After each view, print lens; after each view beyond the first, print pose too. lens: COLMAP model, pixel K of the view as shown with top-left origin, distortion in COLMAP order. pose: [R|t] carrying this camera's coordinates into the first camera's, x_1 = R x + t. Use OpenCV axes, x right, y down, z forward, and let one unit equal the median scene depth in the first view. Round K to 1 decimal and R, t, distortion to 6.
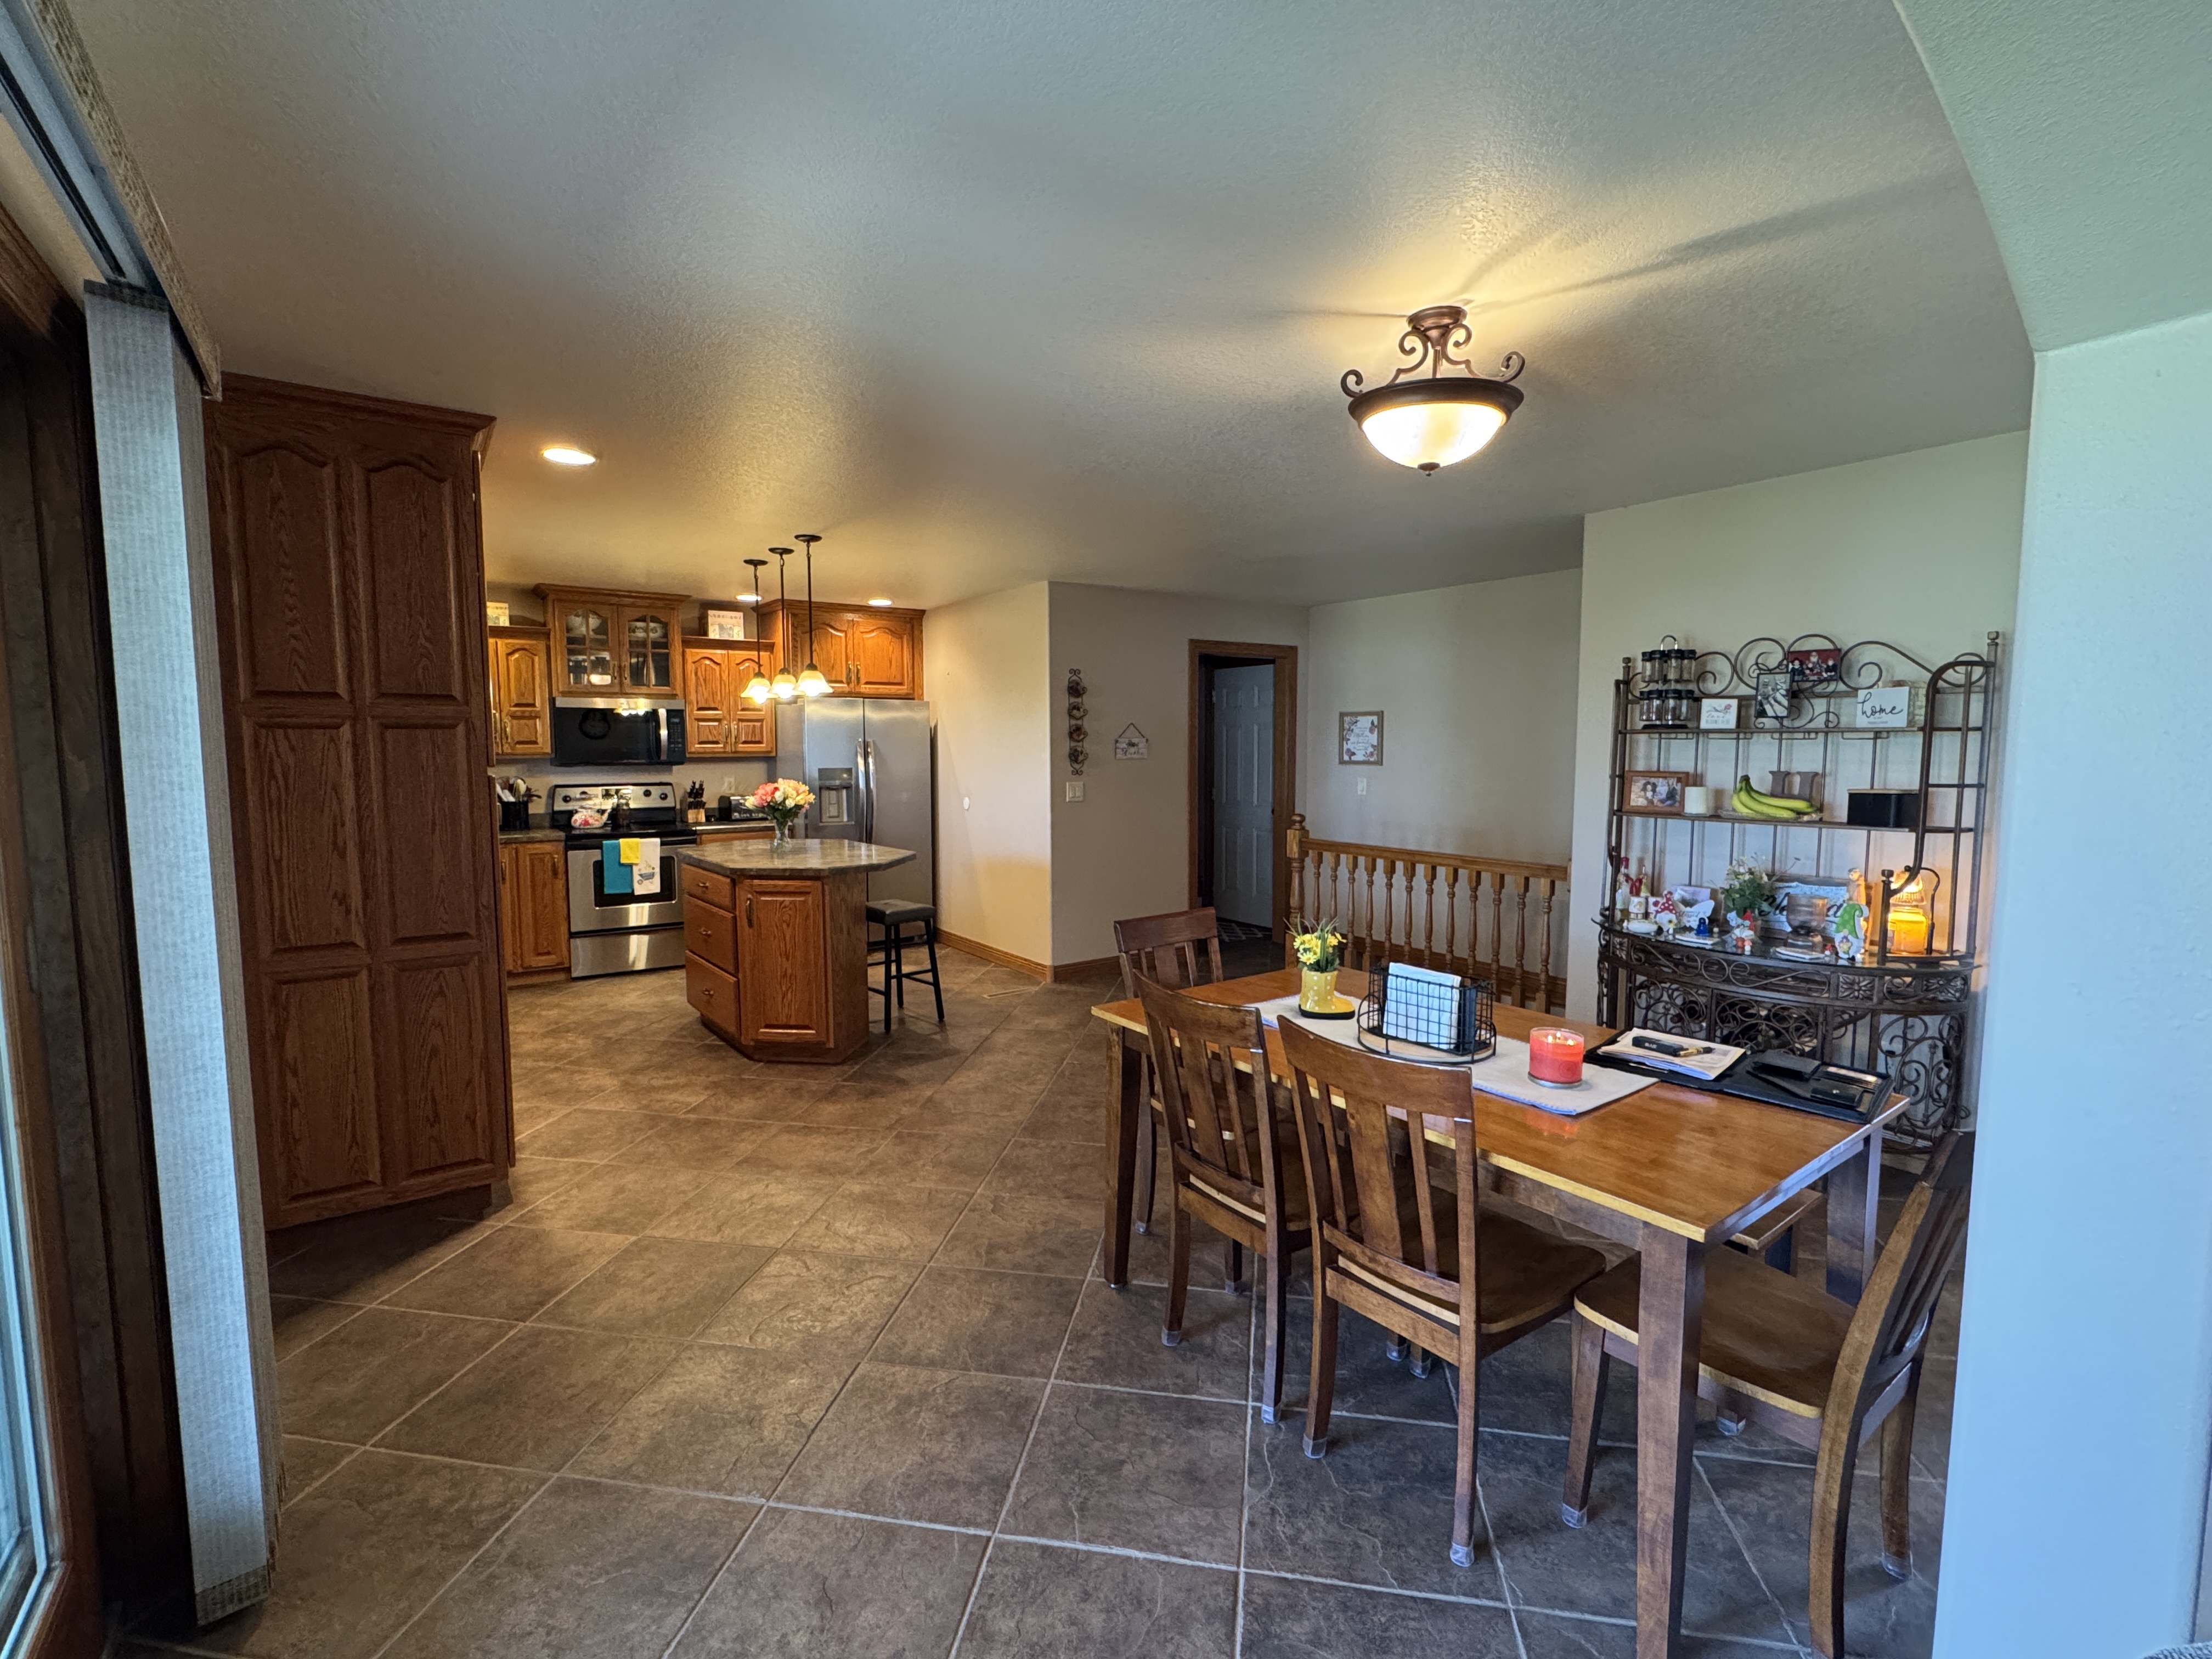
lens RADIAL K [[1002.2, 0, 1100.2], [0, 1002.2, 831.5], [0, 0, 1]] dist [-0.002416, 0.000306]
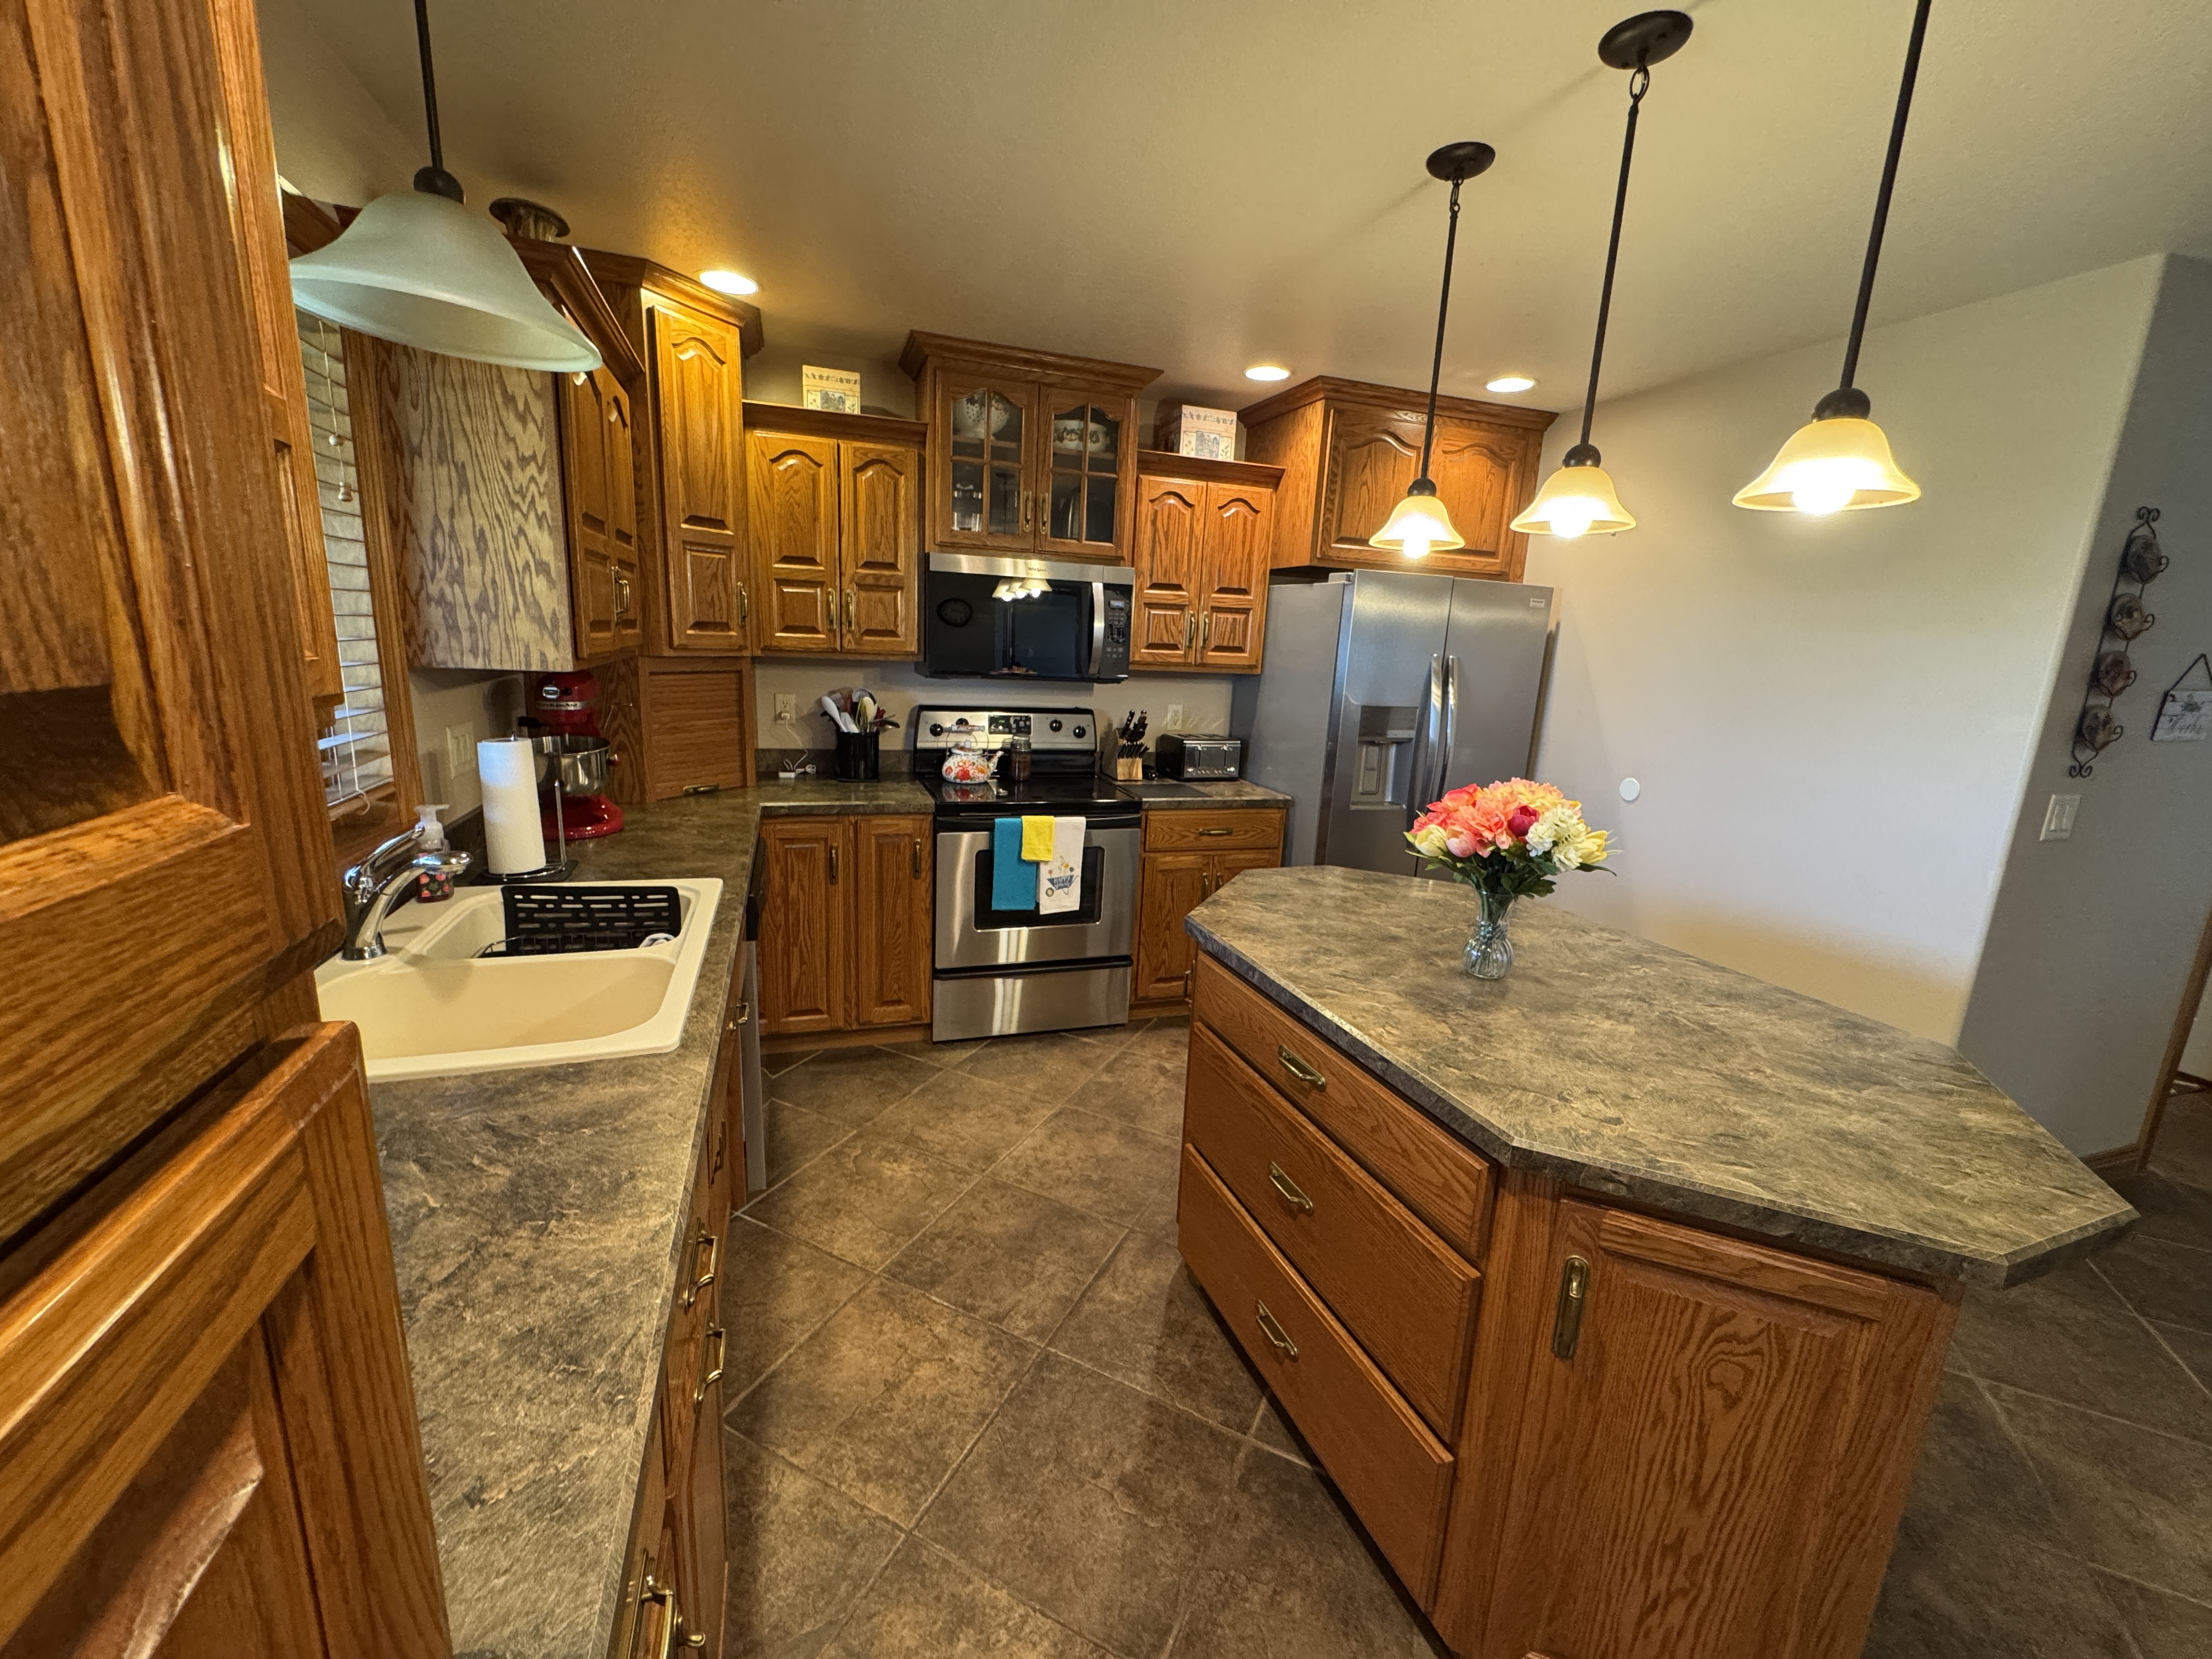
lens RADIAL K [[884.9, 0, 1107.7], [0, 884.9, 830.6], [0, 0, 1]] dist [-0.003208, 0.000491]
pose [[0.960225, 0.104844, -0.258797, -0.290590], [-0.072770, 0.988765, 0.130569, -0.050006], [0.269579, -0.106543, 0.957066, 0.513302]]
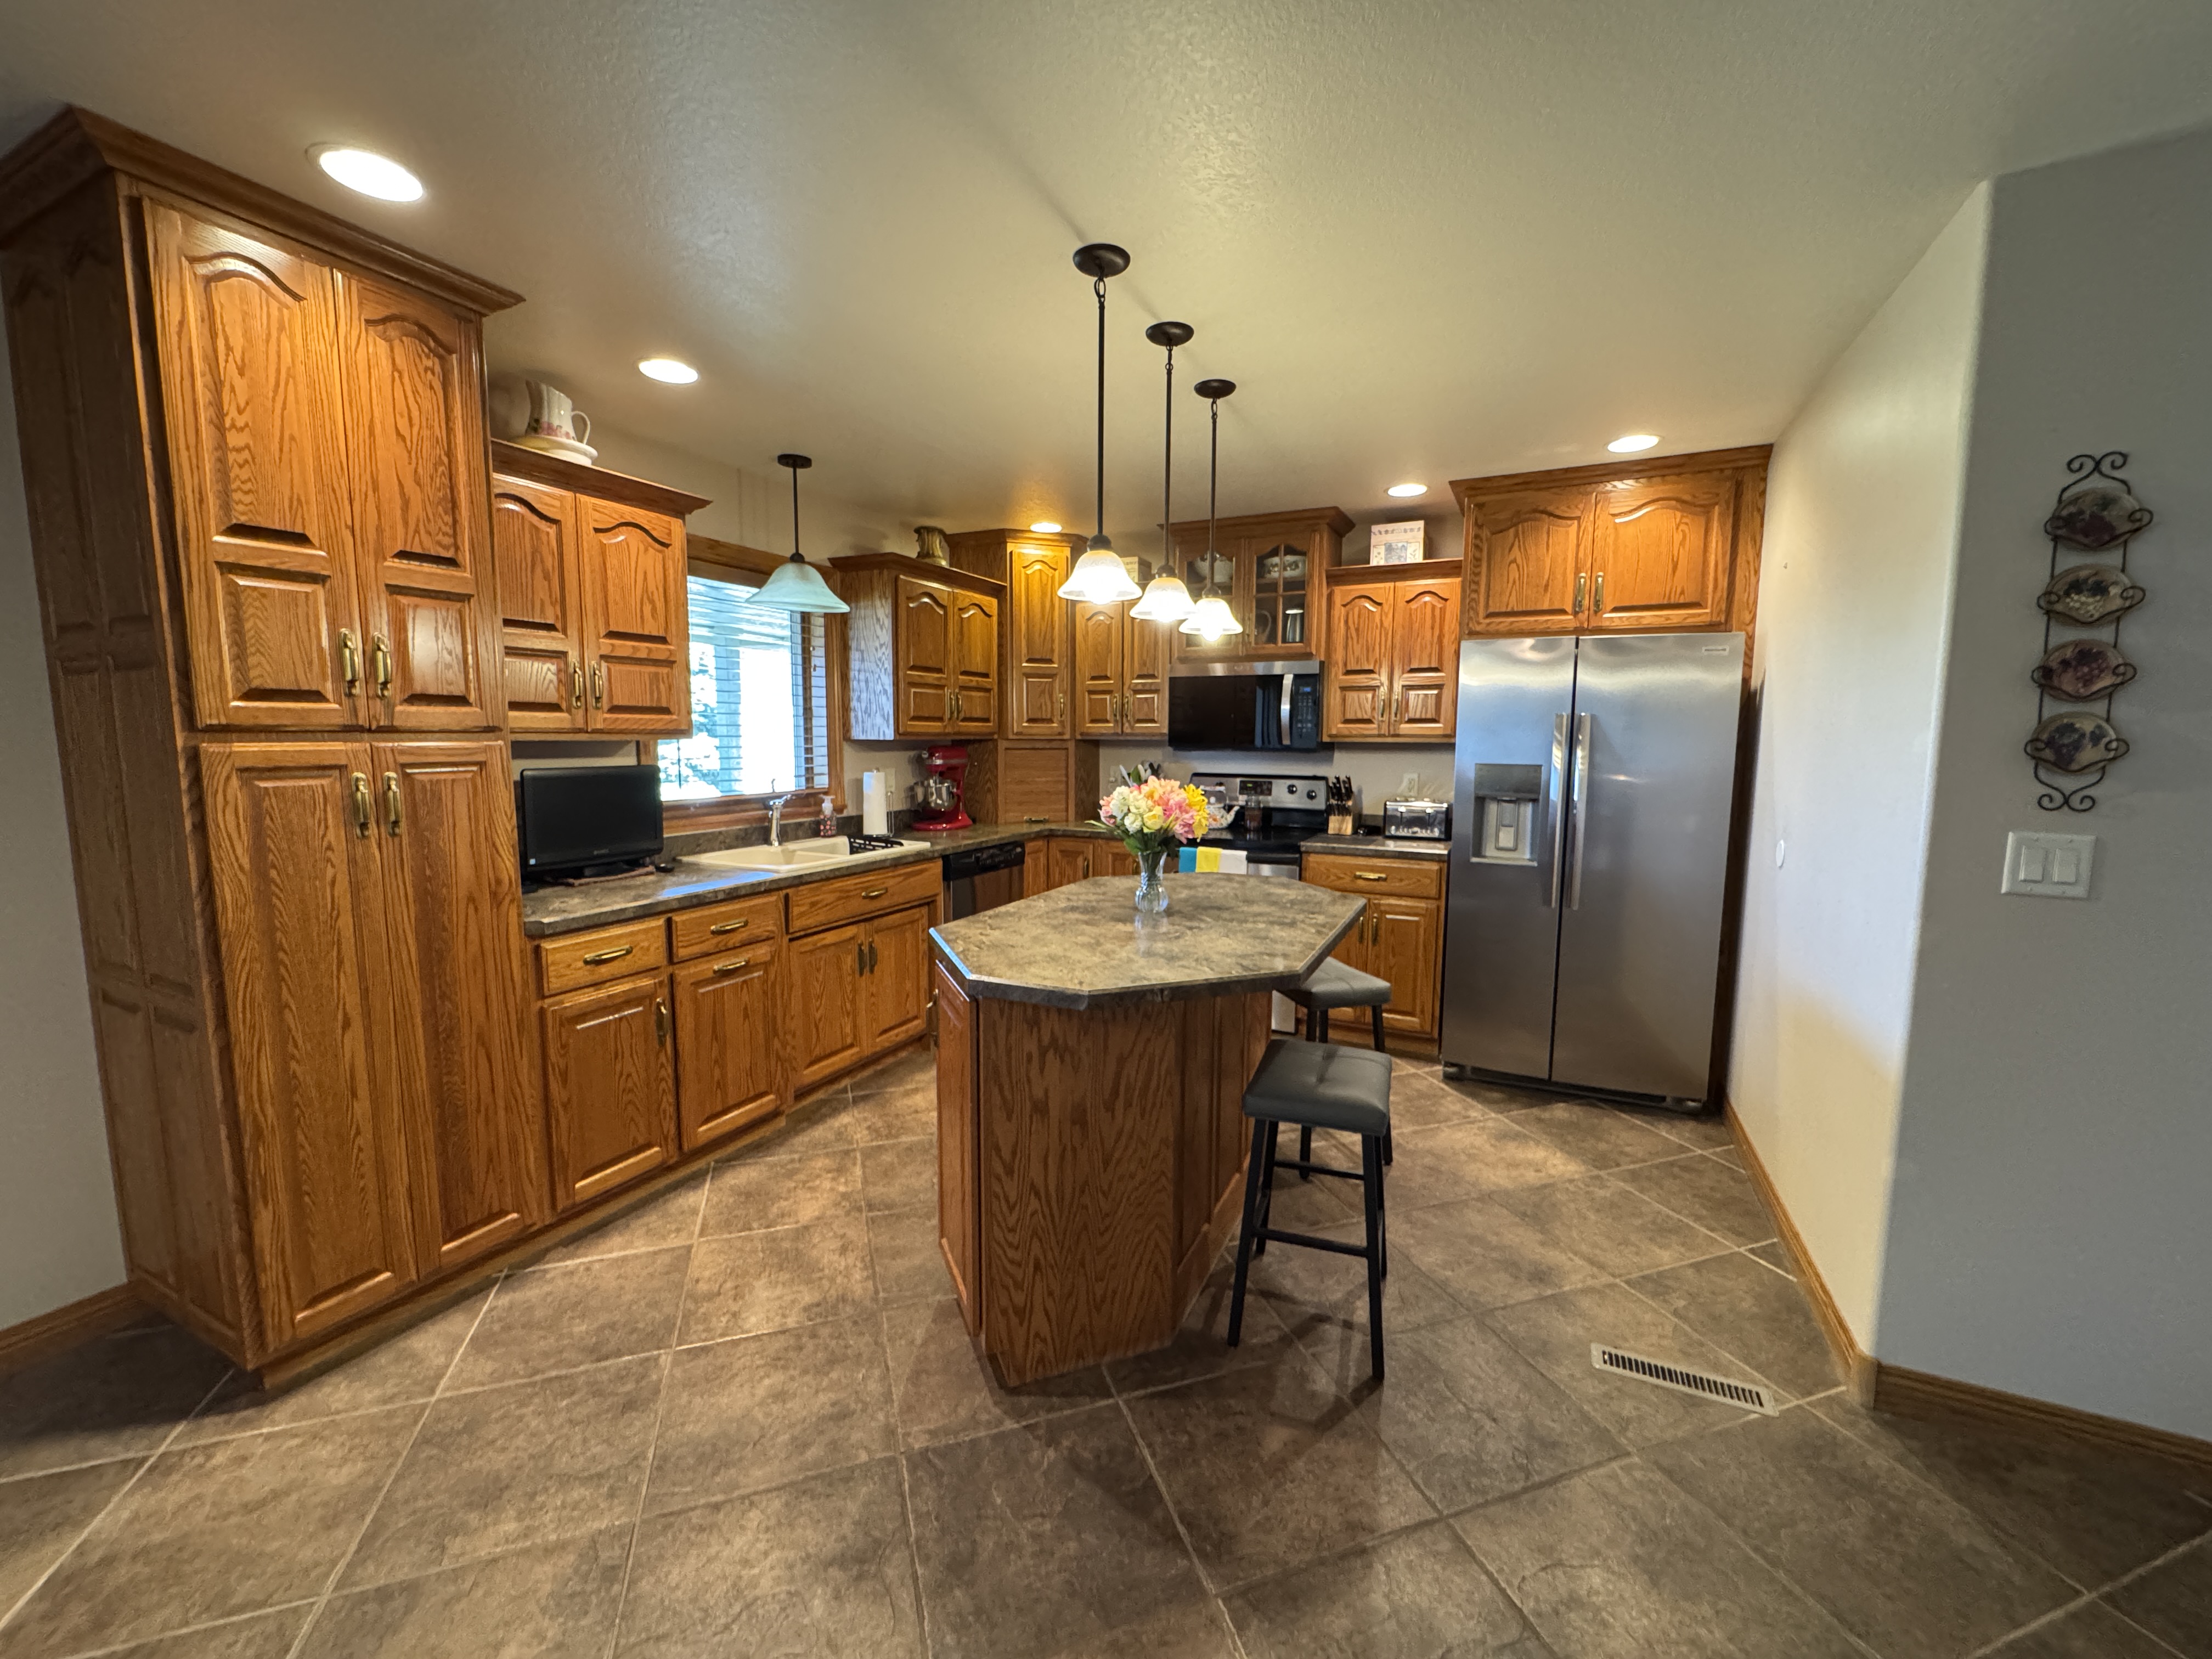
lens RADIAL K [[884.9, 0, 1101.4], [0, 884.9, 831.4], [0, 0, 1]] dist [-0.003208, 0.000491]
pose [[0.479841, 0.099289, -0.871719, 0.066441], [-0.084573, 0.994183, 0.066684, -0.040736], [0.873269, 0.041727, 0.485448, 0.579462]]
